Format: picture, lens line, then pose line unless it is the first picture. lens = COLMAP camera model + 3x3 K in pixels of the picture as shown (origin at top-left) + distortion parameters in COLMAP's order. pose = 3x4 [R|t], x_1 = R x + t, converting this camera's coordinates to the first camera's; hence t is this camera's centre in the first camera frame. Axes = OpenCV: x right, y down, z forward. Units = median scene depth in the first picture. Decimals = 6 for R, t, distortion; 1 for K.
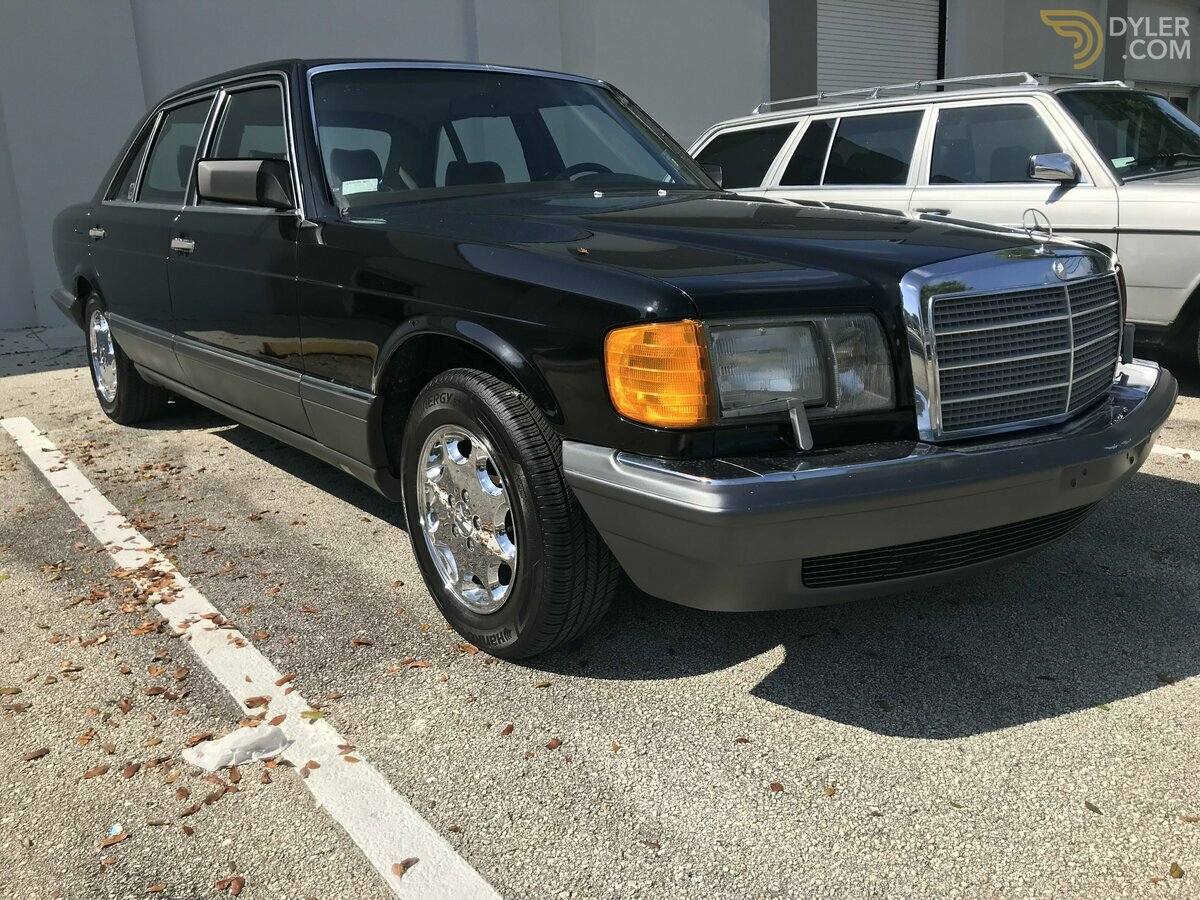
lens RADIAL K [[982.4, 0, 600.0], [0, 982.4, 450.0], [0, 0, 1]] dist [-0.001615, 0.007222]
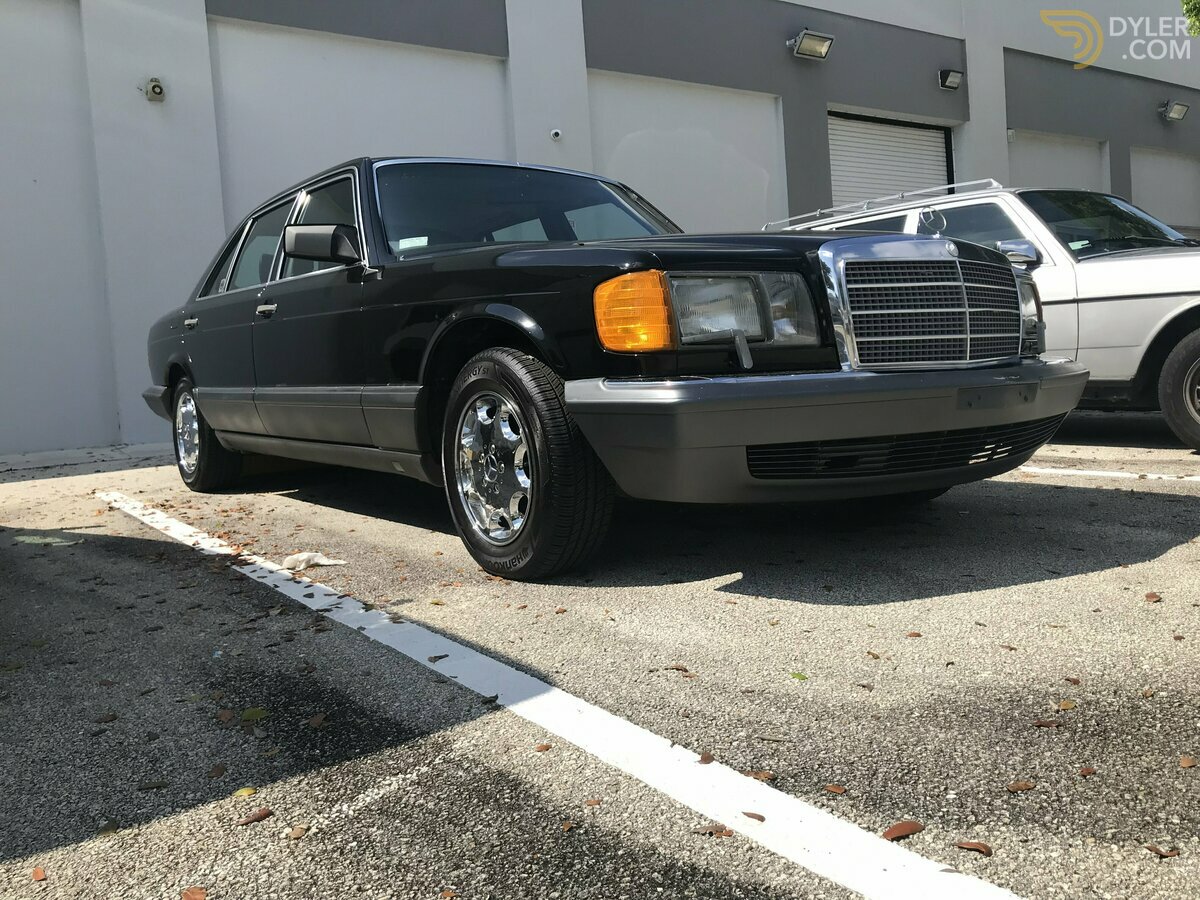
lens RADIAL K [[982.4, 0, 600.0], [0, 982.4, 450.0], [0, 0, 1]] dist [-0.001615, 0.007222]
pose [[0.998816, -0.018956, -0.044800, 0.046943], [0.011353, 0.986358, -0.164225, 0.215732], [0.047302, 0.163522, 0.985405, -0.188338]]
